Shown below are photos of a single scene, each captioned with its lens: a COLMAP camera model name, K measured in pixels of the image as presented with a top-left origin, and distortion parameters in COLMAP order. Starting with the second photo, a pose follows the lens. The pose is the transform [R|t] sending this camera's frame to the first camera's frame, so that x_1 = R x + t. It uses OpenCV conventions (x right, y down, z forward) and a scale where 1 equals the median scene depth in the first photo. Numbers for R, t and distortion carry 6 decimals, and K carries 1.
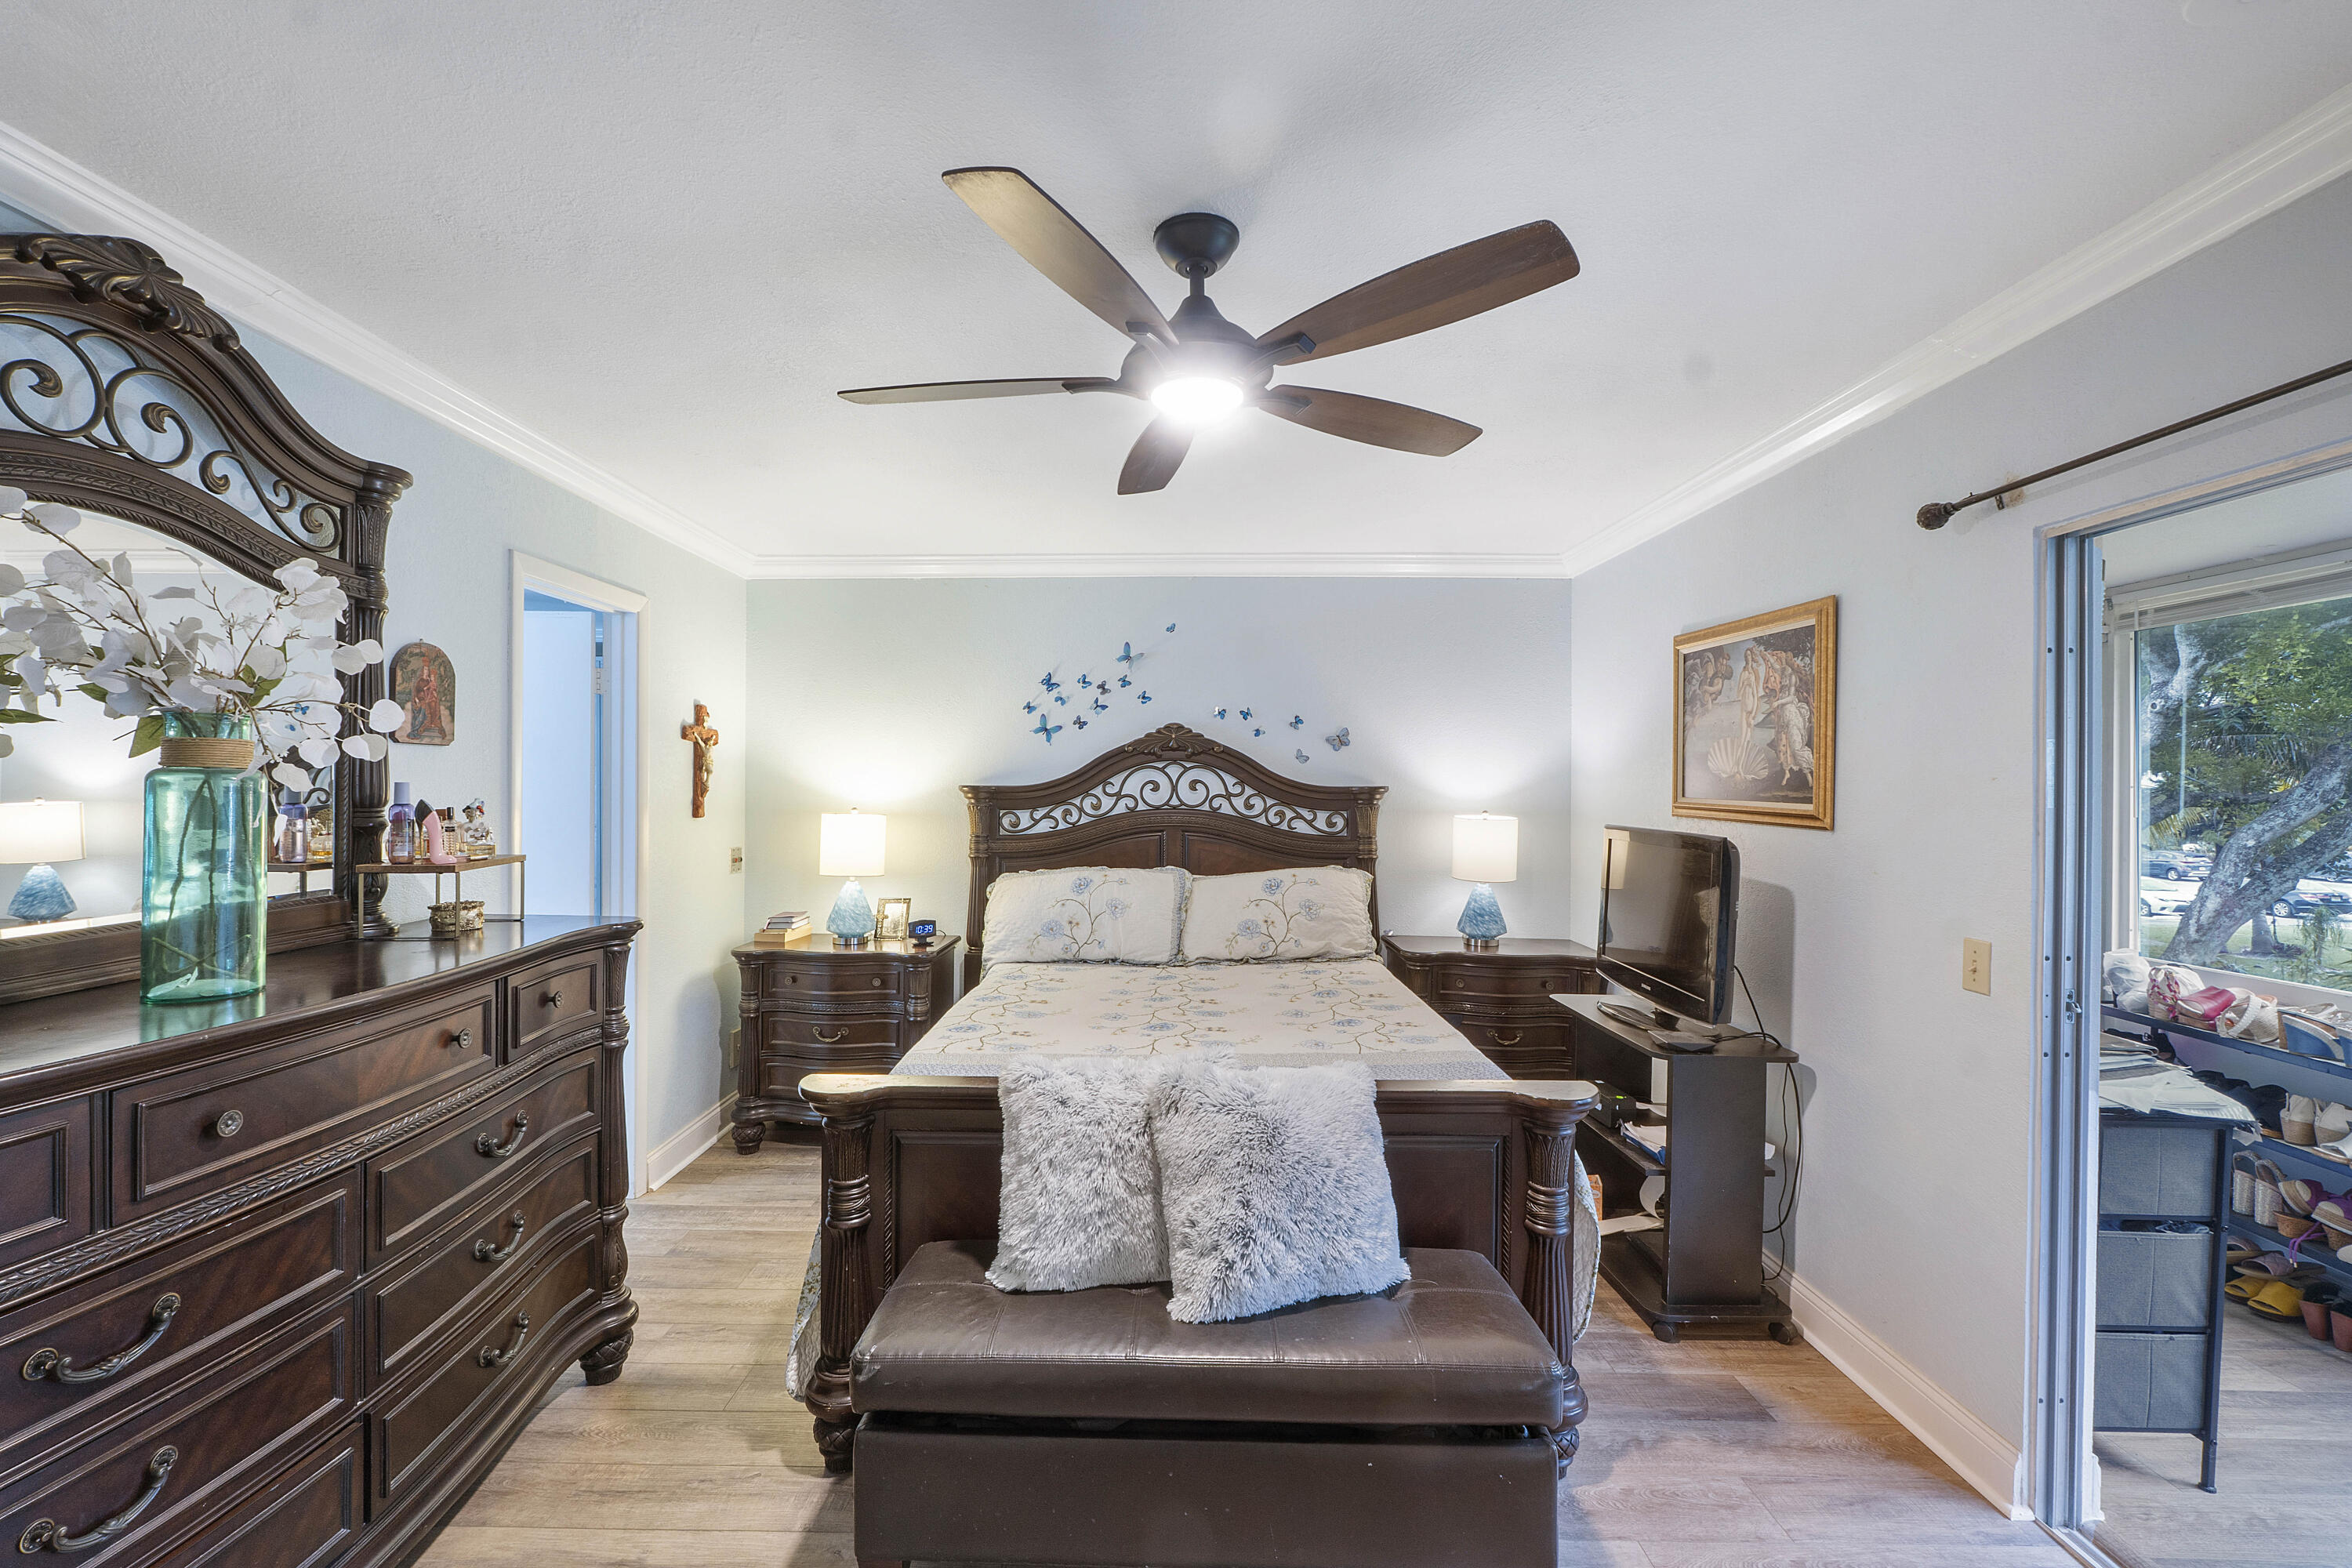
lens RADIAL K [[1013.3, 0, 1163.1], [0, 1013.3, 784.8], [0, 0, 1]] dist [-0.002339, -0.000636]
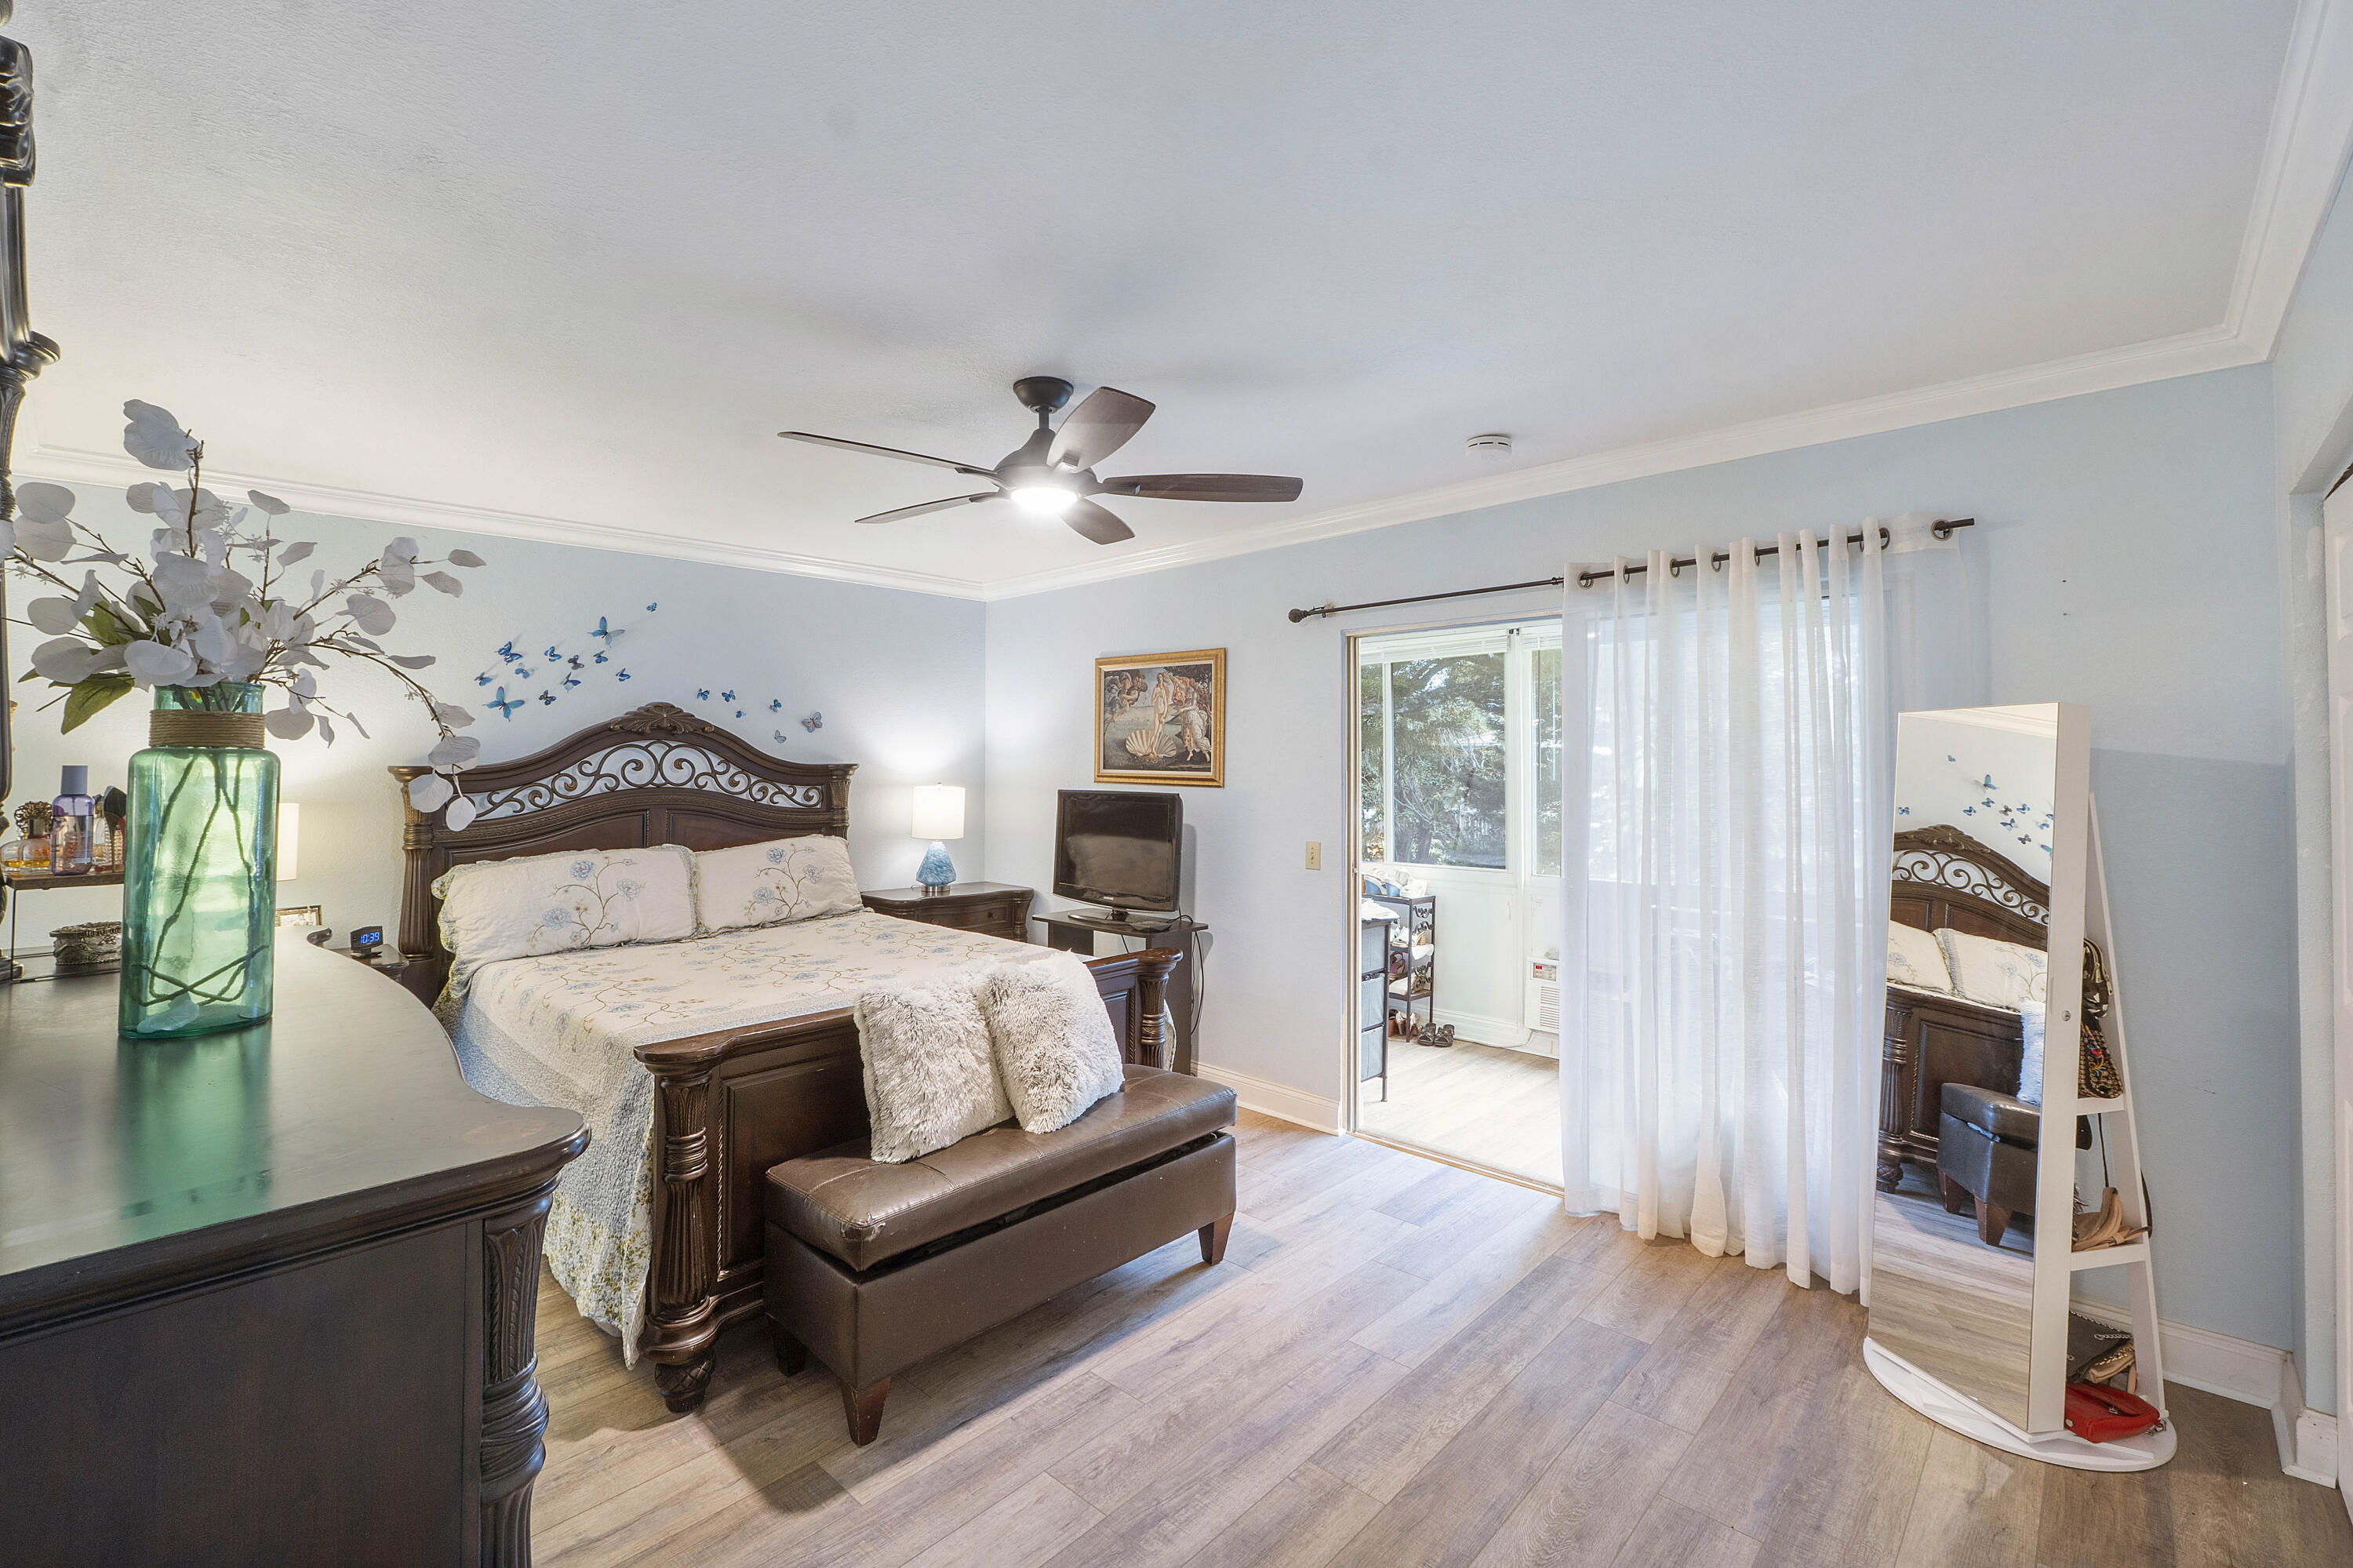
lens RADIAL K [[993.1, 0, 1167.2], [0, 993.1, 745.3], [0, 0, 1]] dist [-0.001113, -0.000131]
pose [[0.694542, 0.005979, 0.719427, -0.356347], [0.006226, 0.999878, -0.014320, -0.000907], [-0.719425, 0.014425, 0.694420, -0.047592]]
